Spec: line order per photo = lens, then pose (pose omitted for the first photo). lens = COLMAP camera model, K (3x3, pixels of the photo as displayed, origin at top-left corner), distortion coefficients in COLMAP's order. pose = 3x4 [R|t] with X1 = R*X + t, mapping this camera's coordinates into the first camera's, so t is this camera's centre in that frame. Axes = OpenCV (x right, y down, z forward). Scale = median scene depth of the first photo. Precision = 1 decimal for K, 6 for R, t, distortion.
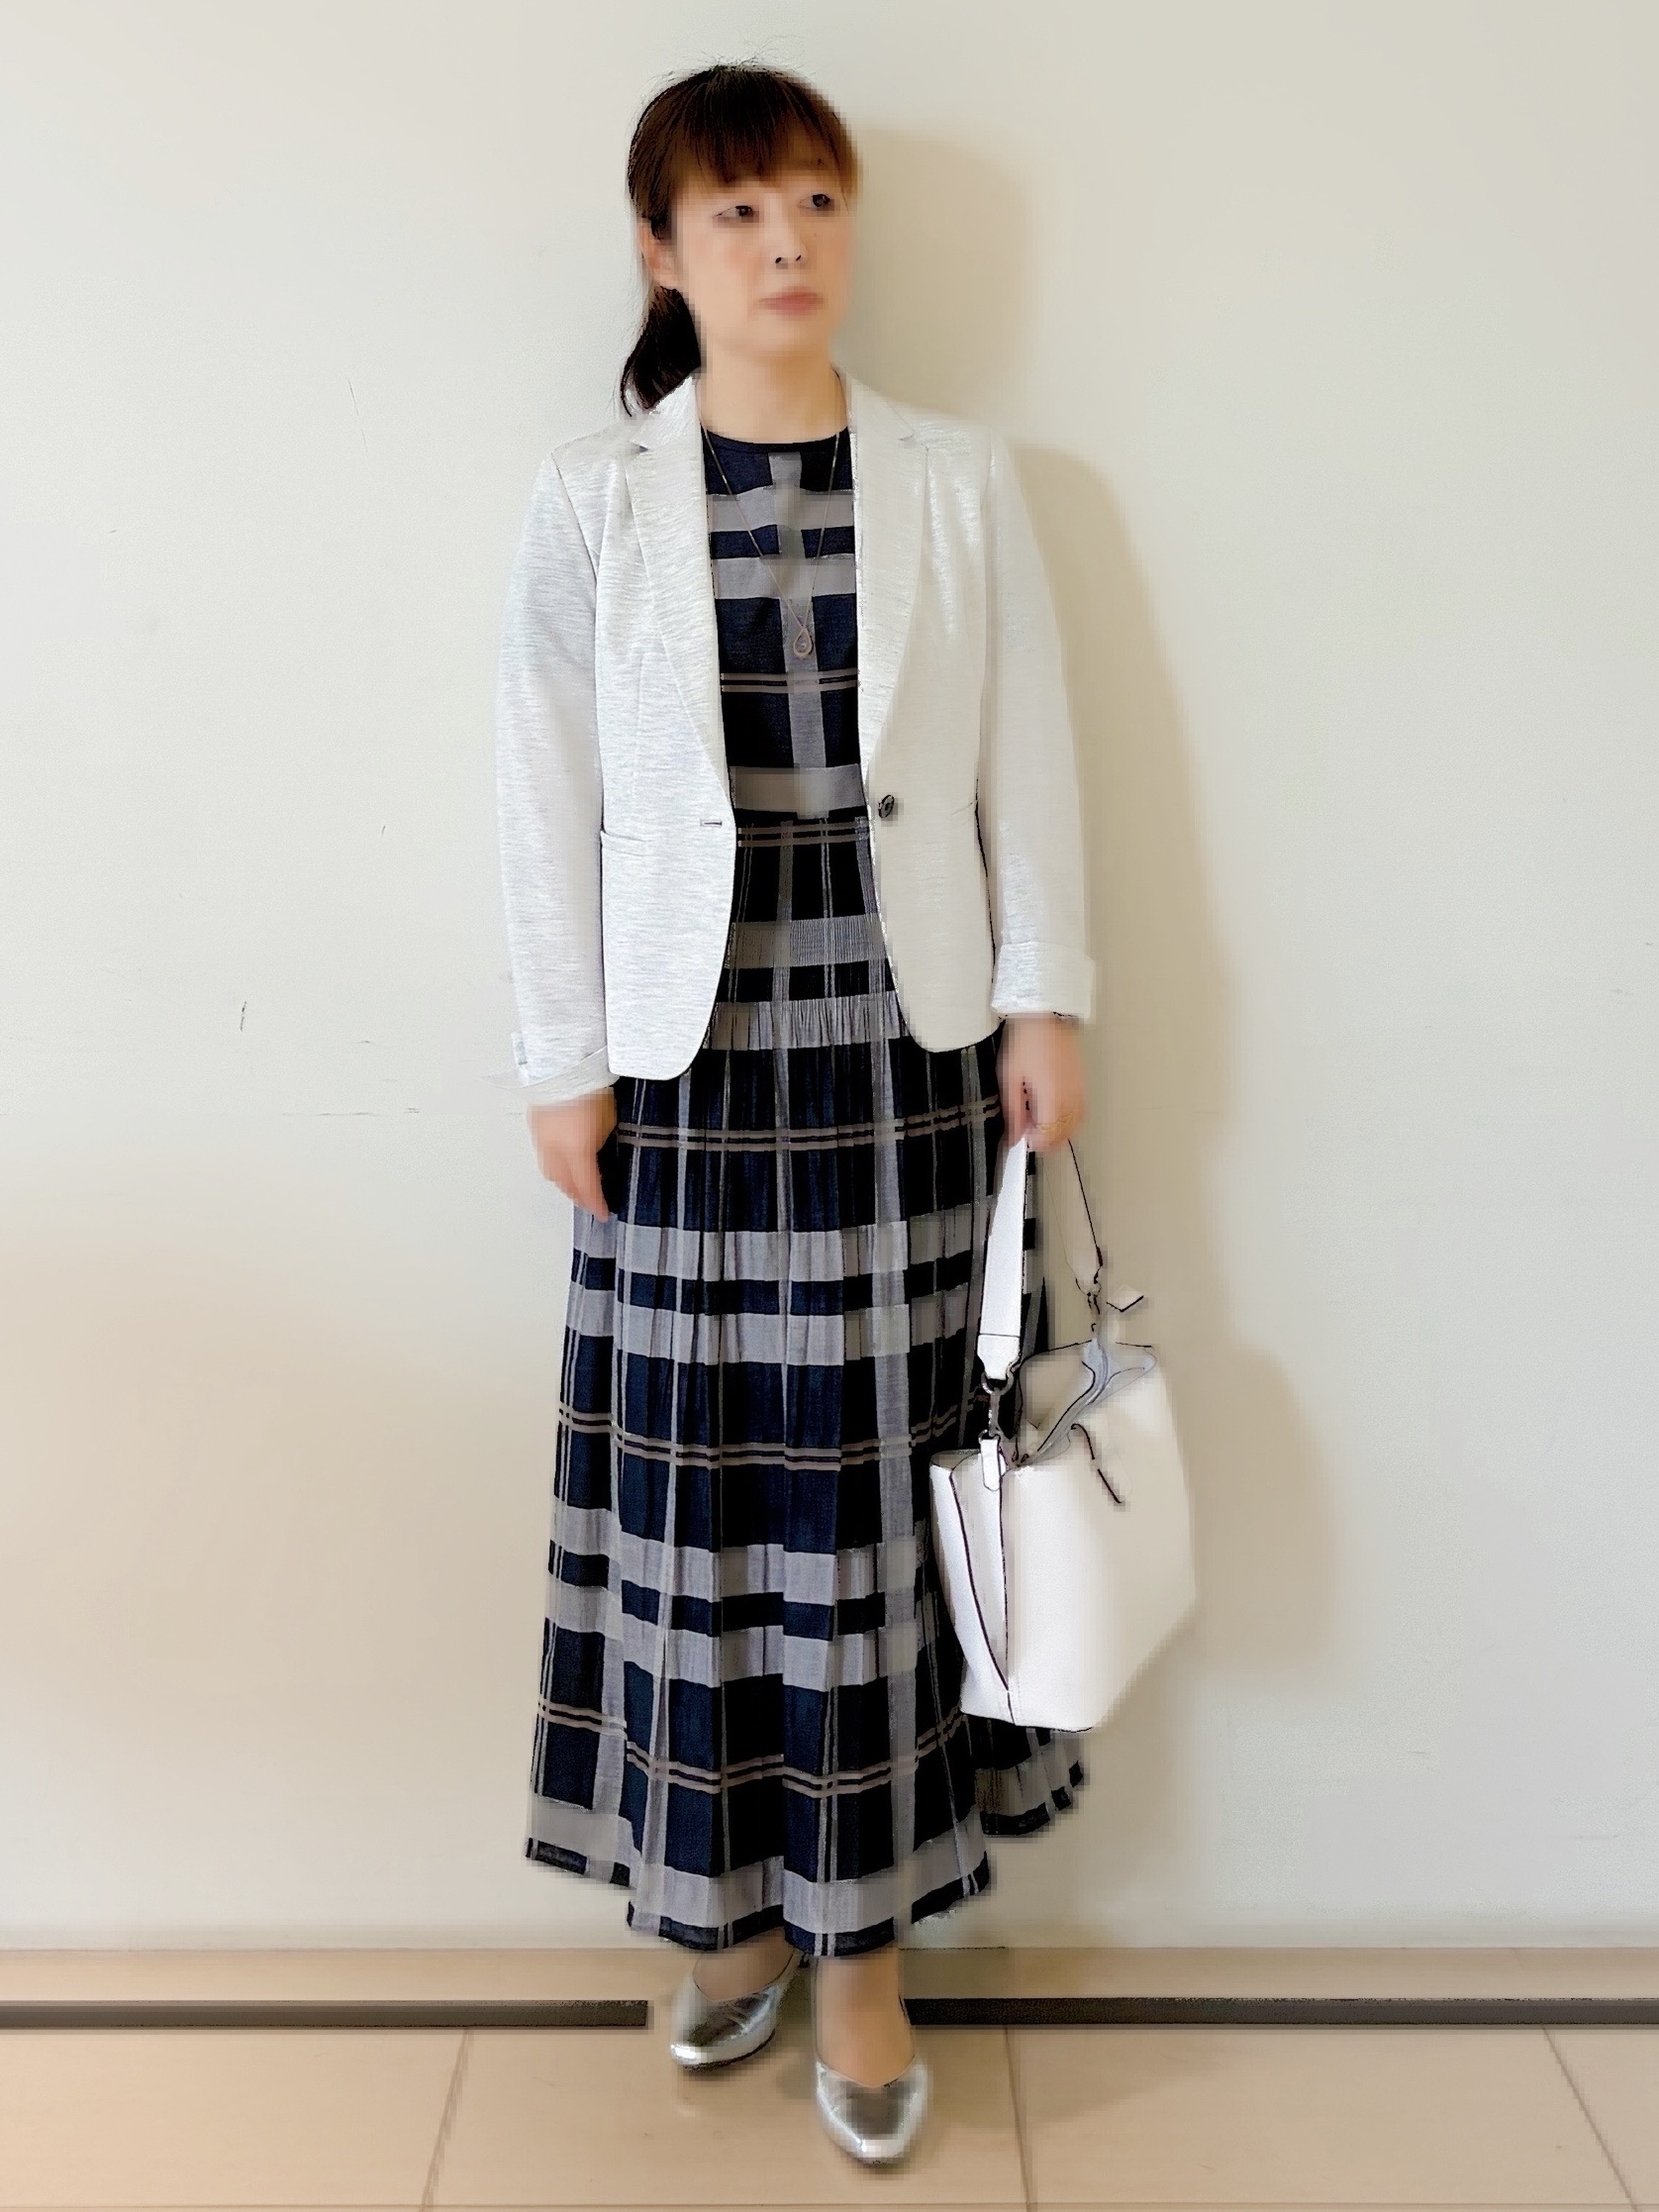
lens RADIAL K [[1647.1, 0, 828.8], [0, 1647.1, 1104.5], [0, 0, 1]] dist [-0.041166, 0.003737]
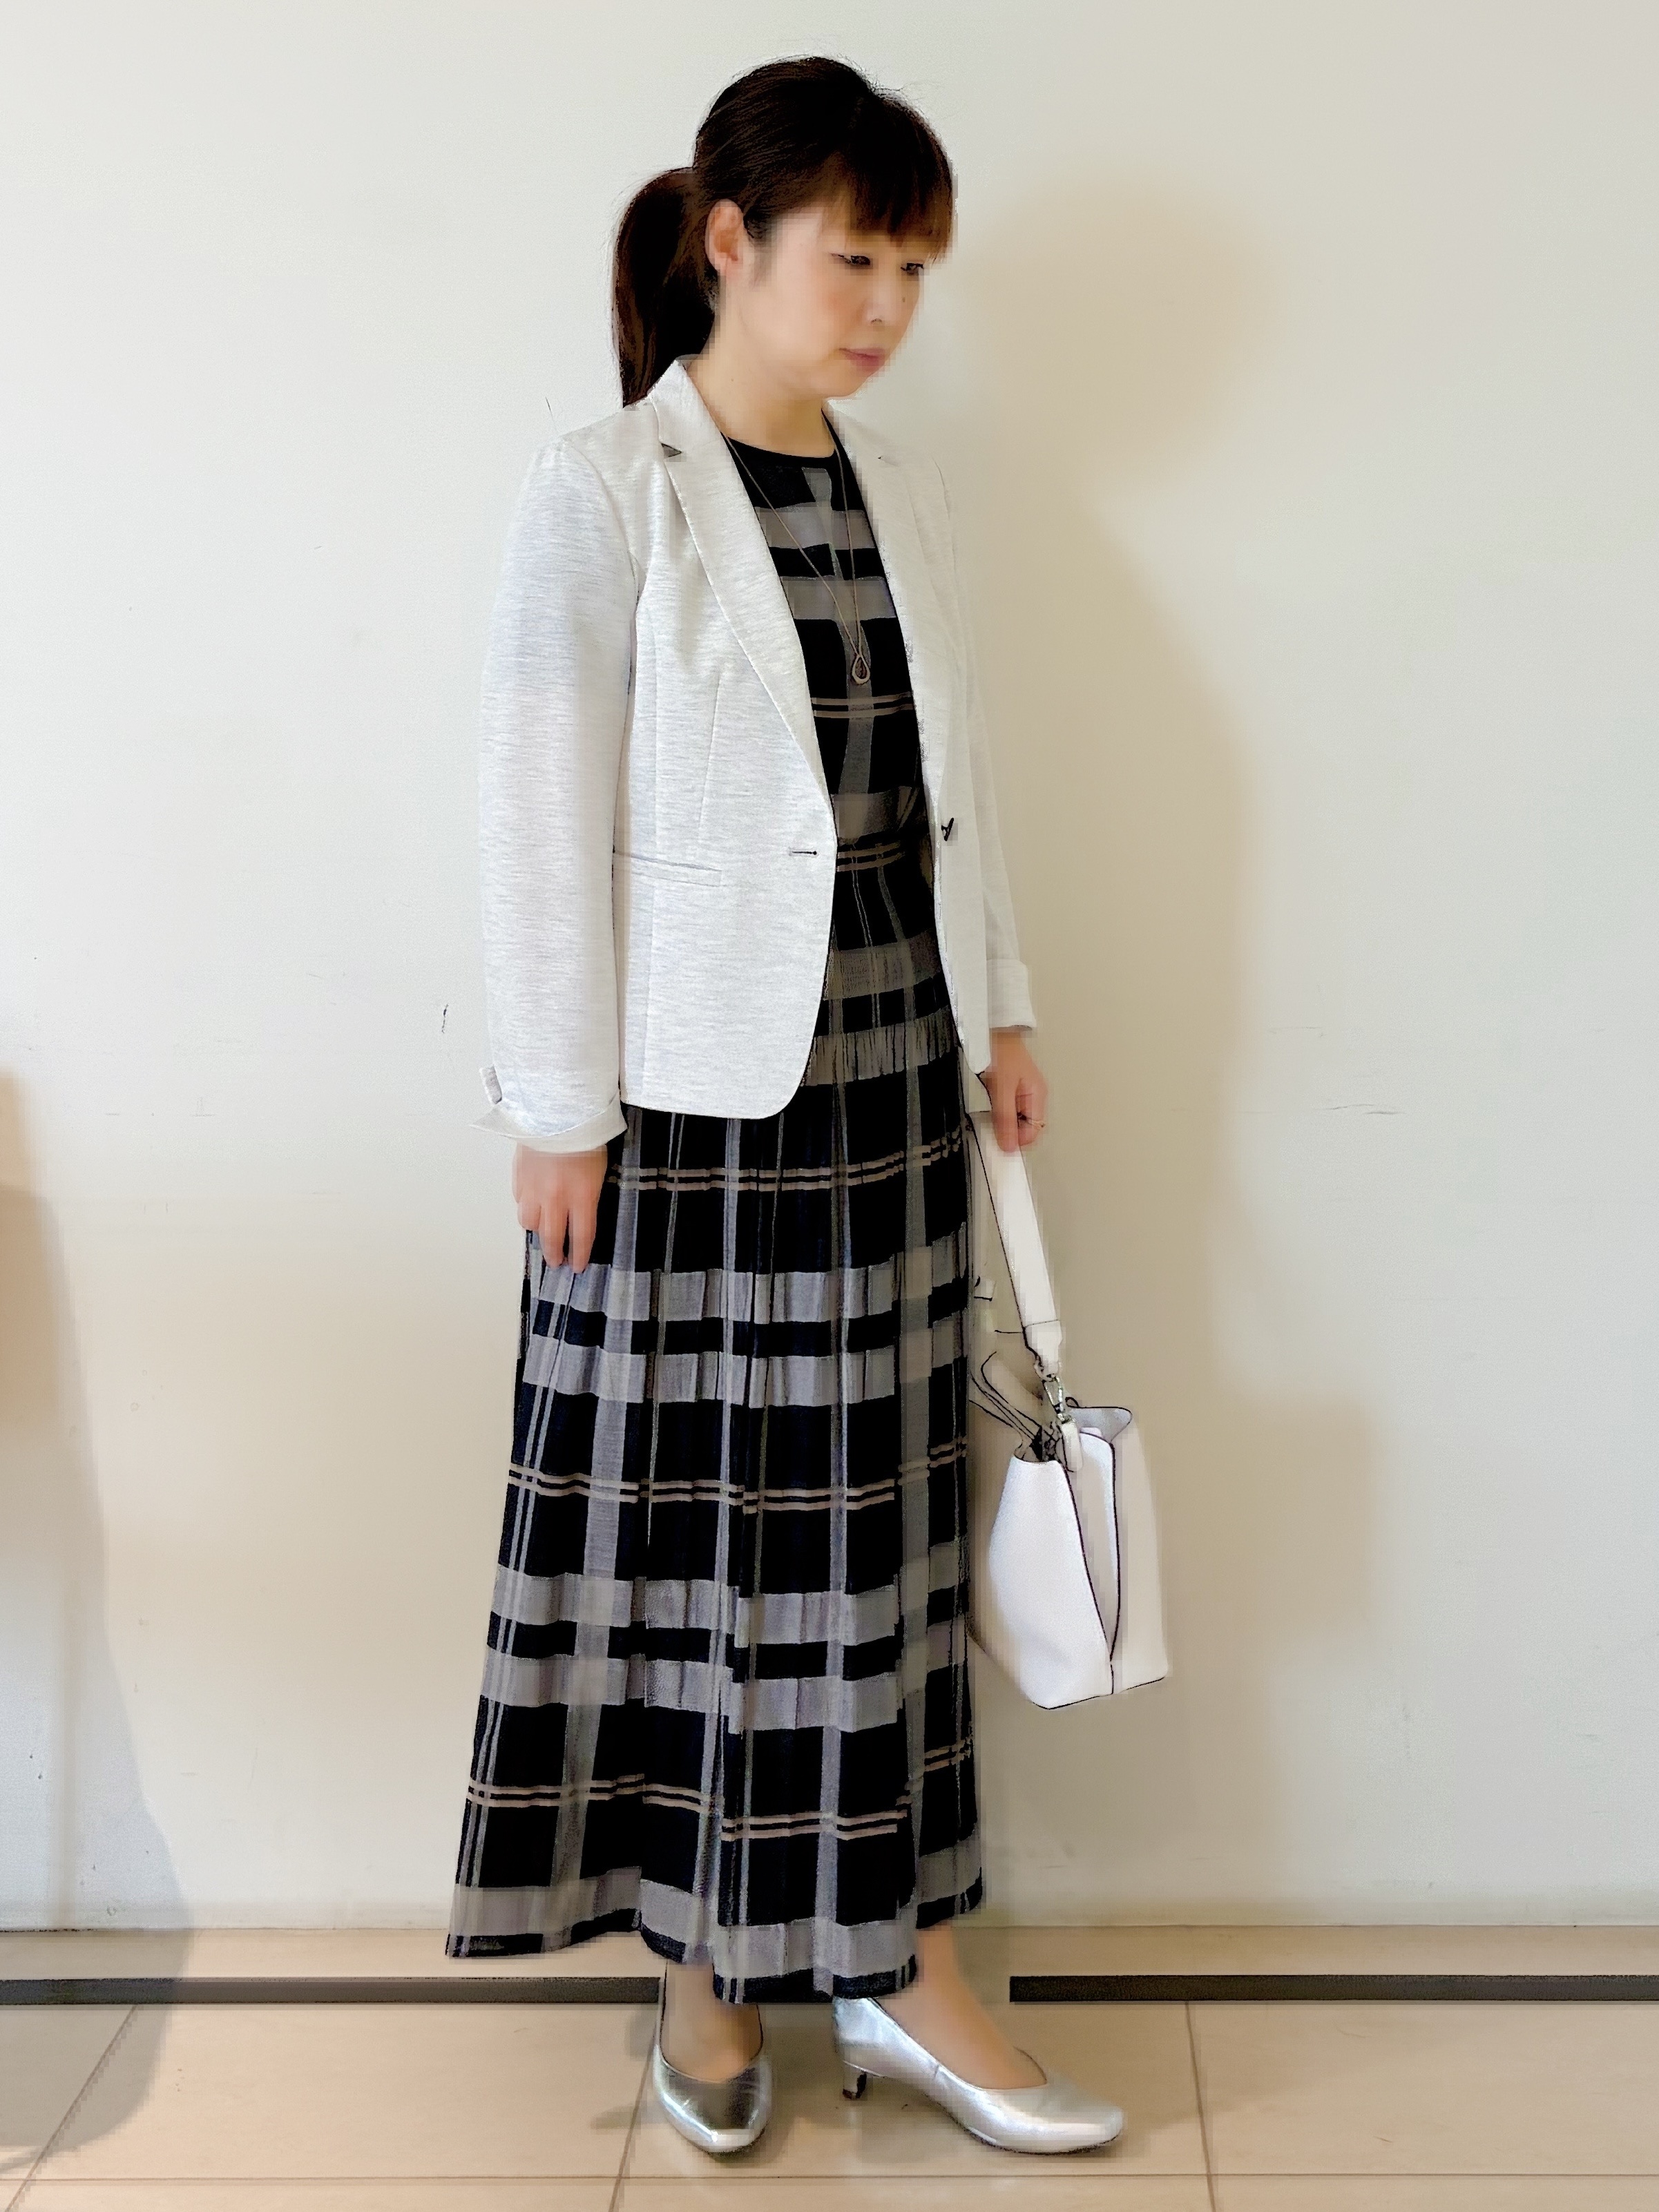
lens RADIAL K [[1647.4, 0, 833.2], [0, 1647.4, 1108.7], [0, 0, 1]] dist [-0.041166, 0.003737]
pose [[0.943836, -0.048782, 0.326794, -0.350323], [0.045567, 0.998808, 0.017491, -0.034718], [-0.327258, -0.001618, 0.944934, 0.077745]]
